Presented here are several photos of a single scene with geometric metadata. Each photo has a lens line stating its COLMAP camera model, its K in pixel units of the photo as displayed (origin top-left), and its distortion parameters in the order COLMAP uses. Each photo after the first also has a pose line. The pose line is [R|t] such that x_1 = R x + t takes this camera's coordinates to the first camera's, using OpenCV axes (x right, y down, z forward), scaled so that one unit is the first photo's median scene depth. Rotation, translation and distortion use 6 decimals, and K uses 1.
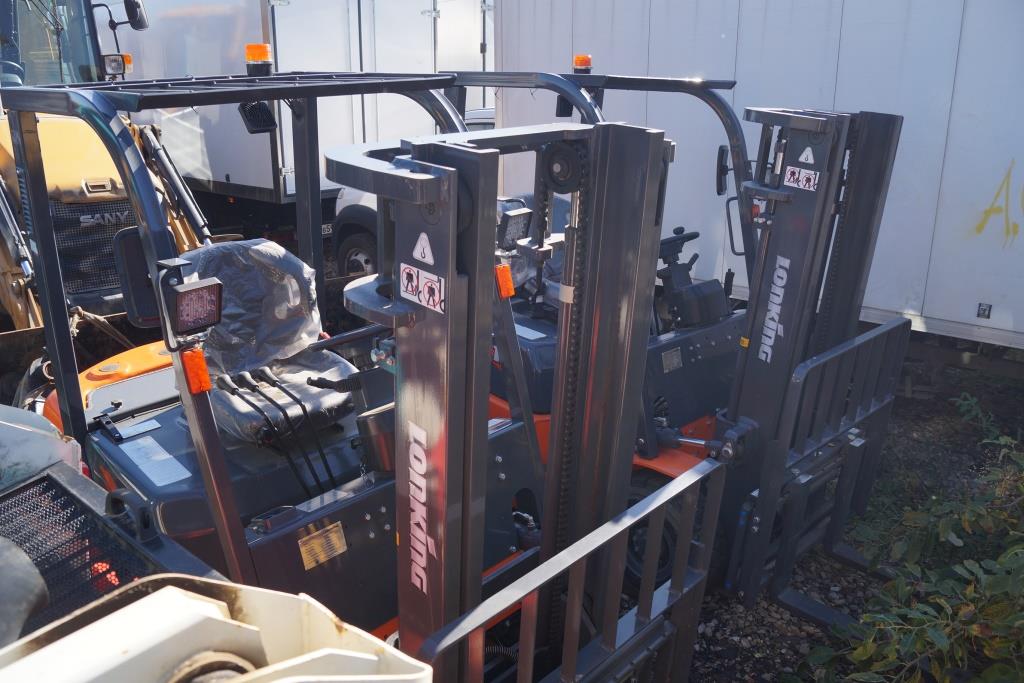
lens RADIAL K [[805.3, 0, 503.5], [0, 805.3, 347.3], [0, 0, 1]] dist [-0.090272, 0.017435]
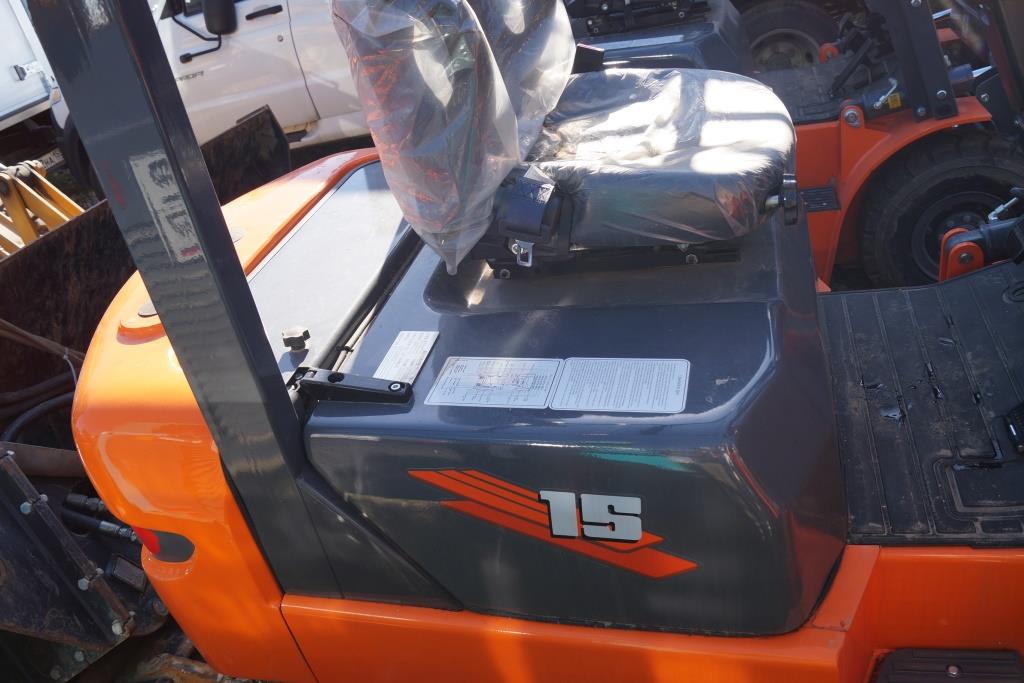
lens RADIAL K [[805.3, 0, 501.4], [0, 805.3, 348.8], [0, 0, 1]] dist [-0.090272, 0.017435]
pose [[0.842375, -0.432465, 0.321527, -0.485967], [0.376901, 0.899241, 0.222062, 0.022083], [-0.385164, -0.065875, 0.920494, 0.530407]]
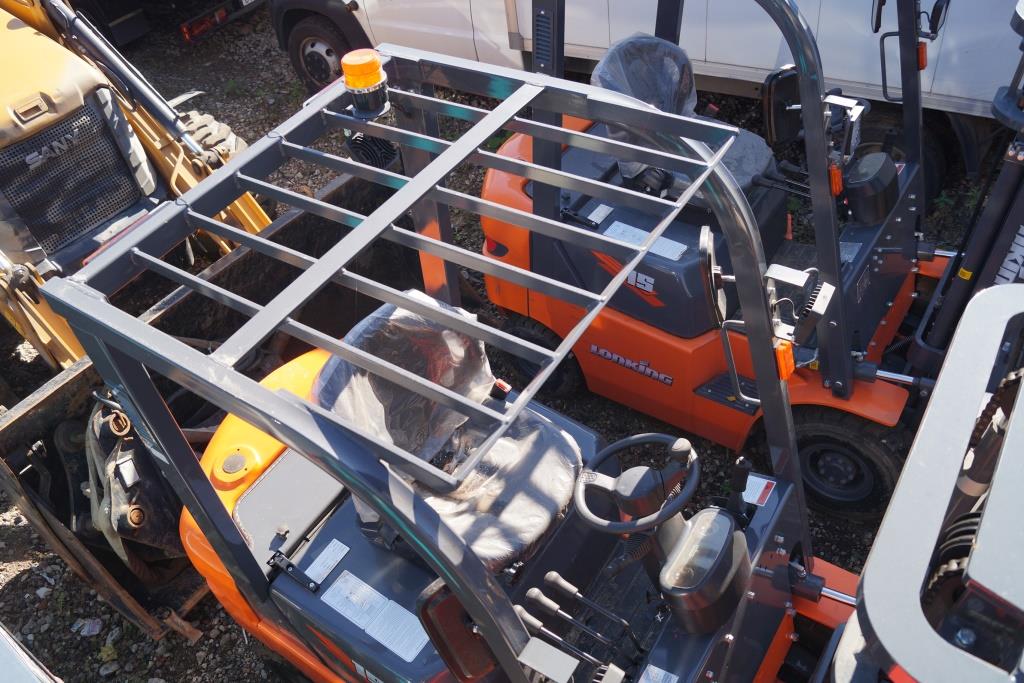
lens RADIAL K [[805.3, 0, 501.8], [0, 805.3, 352.2], [0, 0, 1]] dist [-0.090272, 0.017435]
pose [[0.977730, -0.203645, 0.050722, -0.246954], [0.163406, 0.890370, 0.424900, -0.370935], [-0.131690, -0.407149, 0.903818, 0.269598]]
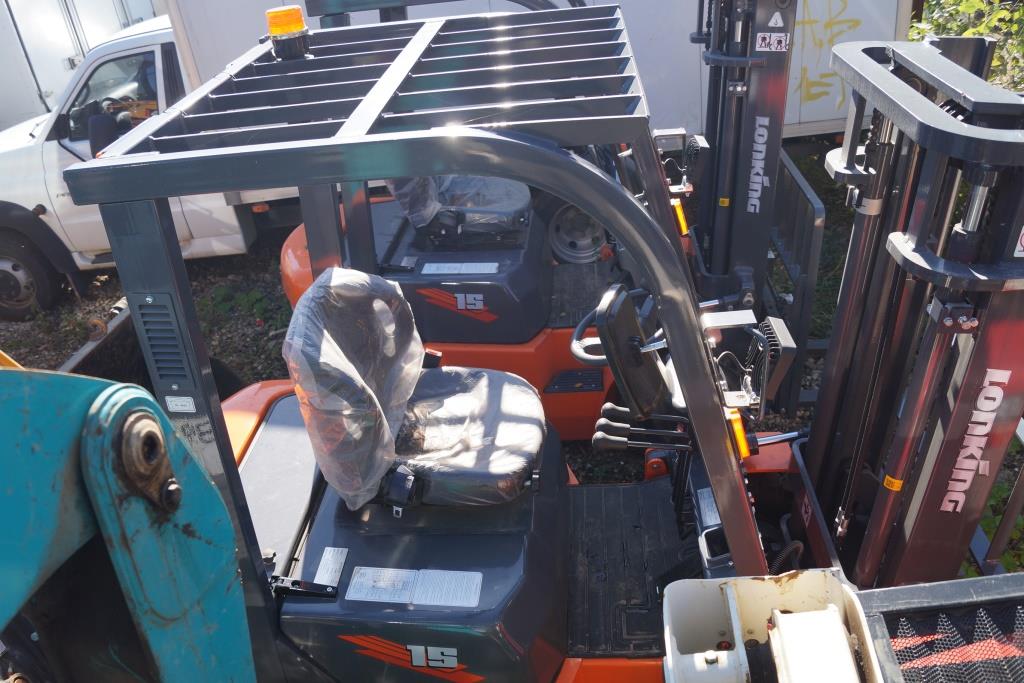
lens RADIAL K [[805.3, 0, 502.1], [0, 805.3, 350.7], [0, 0, 1]] dist [-0.090272, 0.017435]
pose [[0.763118, -0.405919, 0.502872, -0.557906], [0.313539, 0.912961, 0.261142, -0.200373], [-0.565106, -0.041613, 0.823968, 0.267548]]
